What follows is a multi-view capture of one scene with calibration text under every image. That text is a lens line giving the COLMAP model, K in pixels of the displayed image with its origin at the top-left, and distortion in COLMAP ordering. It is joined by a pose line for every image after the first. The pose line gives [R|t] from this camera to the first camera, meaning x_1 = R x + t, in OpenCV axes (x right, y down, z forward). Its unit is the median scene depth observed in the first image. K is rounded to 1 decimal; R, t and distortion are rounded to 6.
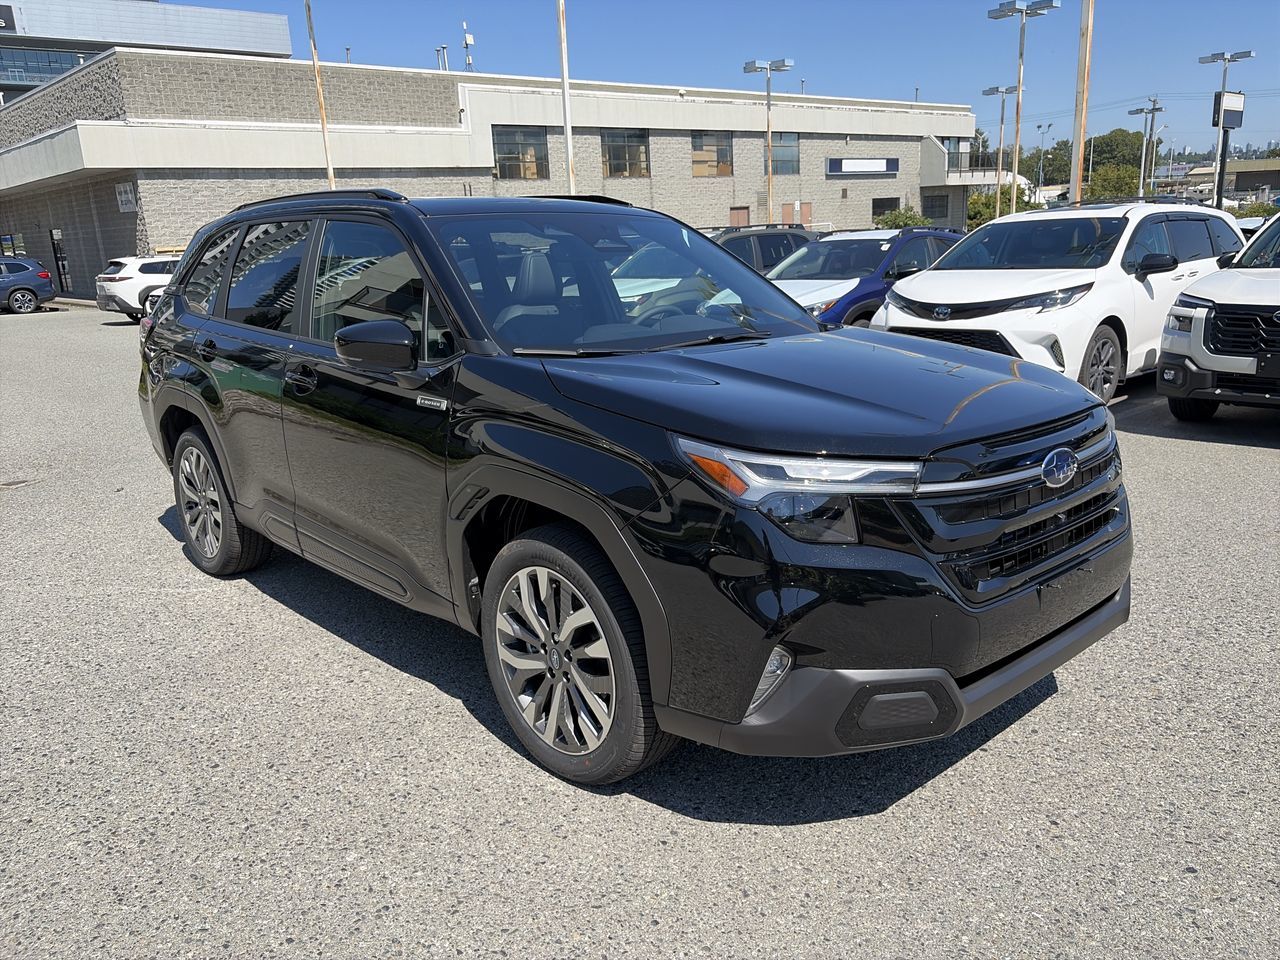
lens RADIAL K [[979.5, 0, 642.7], [0, 979.5, 476.5], [0, 0, 1]] dist [0.034248, -0.028850]
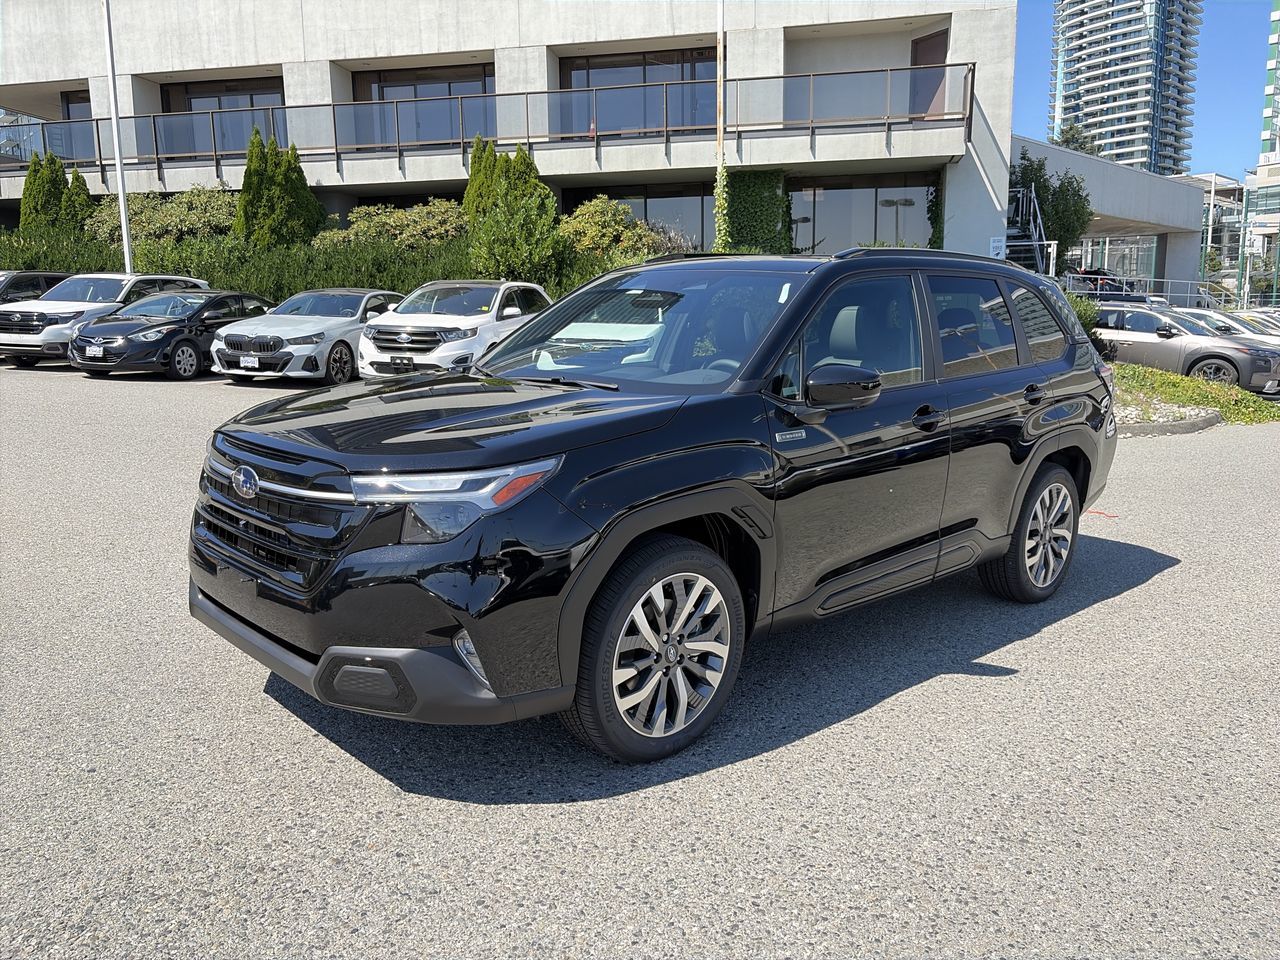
lens RADIAL K [[975.8, 0, 640.0], [0, 975.8, 480.0], [0, 0, 1]] dist [0.018002, 0.011396]
pose [[0.020462, 0.201022, -0.979373, 0.108155], [-0.245069, 0.950702, 0.190017, -0.023373], [0.969290, 0.236126, 0.068718, 0.093110]]
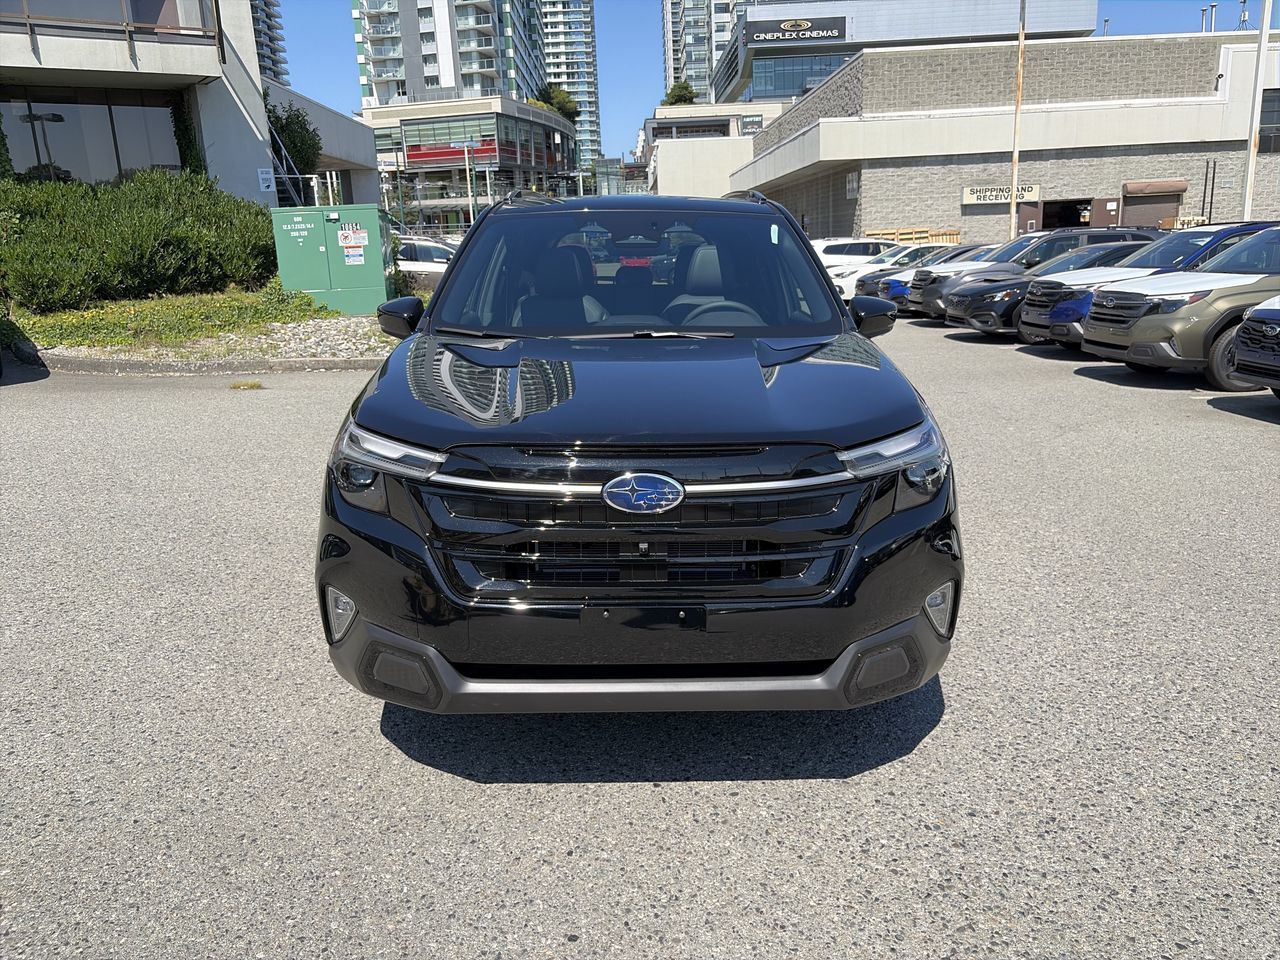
lens RADIAL K [[979.5, 0, 642.7], [0, 979.5, 476.5], [0, 0, 1]] dist [0.034248, -0.028850]
pose [[0.745637, 0.173254, -0.643435, 0.069325], [-0.163225, 0.983679, 0.075717, -0.006064], [0.646052, 0.048567, 0.761747, 0.021054]]
